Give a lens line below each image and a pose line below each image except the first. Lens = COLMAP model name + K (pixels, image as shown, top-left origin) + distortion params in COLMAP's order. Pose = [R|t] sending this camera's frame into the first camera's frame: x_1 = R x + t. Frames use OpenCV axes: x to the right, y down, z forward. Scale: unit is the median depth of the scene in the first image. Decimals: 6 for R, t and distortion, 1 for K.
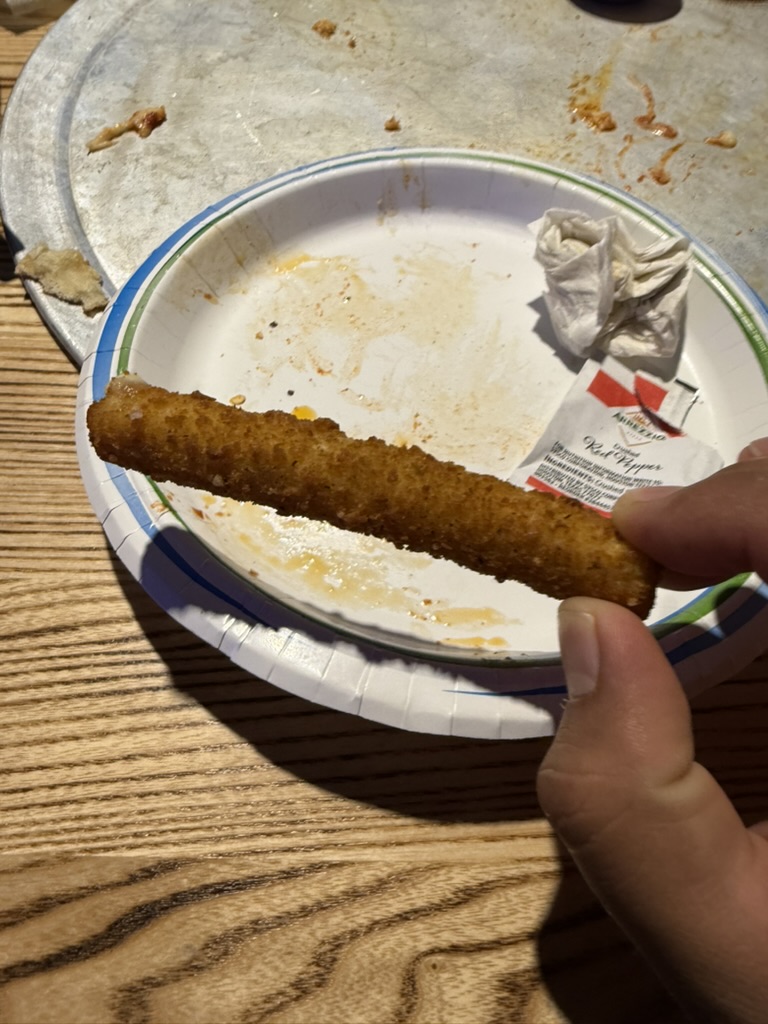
lens RADIAL K [[715.2, 0, 384.5], [0, 715.2, 511.8], [0, 0, 1]] dist [0.000850, -0.000270]
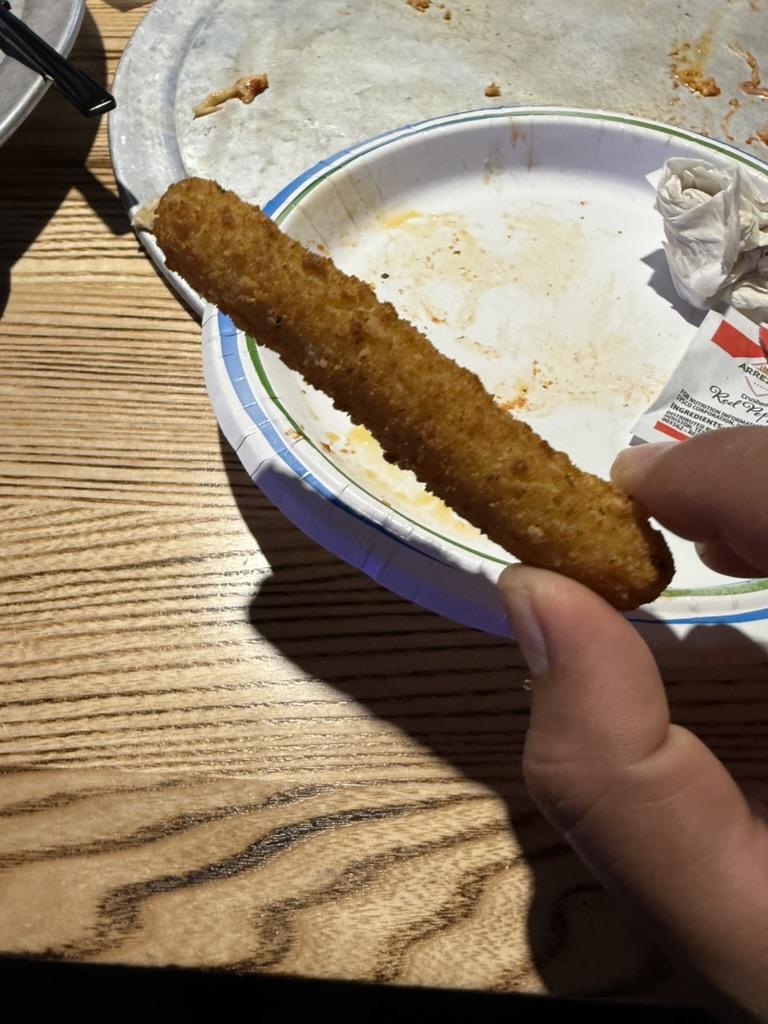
lens RADIAL K [[715.2, 0, 383.0], [0, 715.2, 511.7], [0, 0, 1]] dist [0.000850, -0.000270]
pose [[0.998550, 0.019750, -0.050077, -0.106775], [-0.020687, 0.999619, -0.018261, 0.088701], [0.049697, 0.019271, 0.998578, 0.013114]]
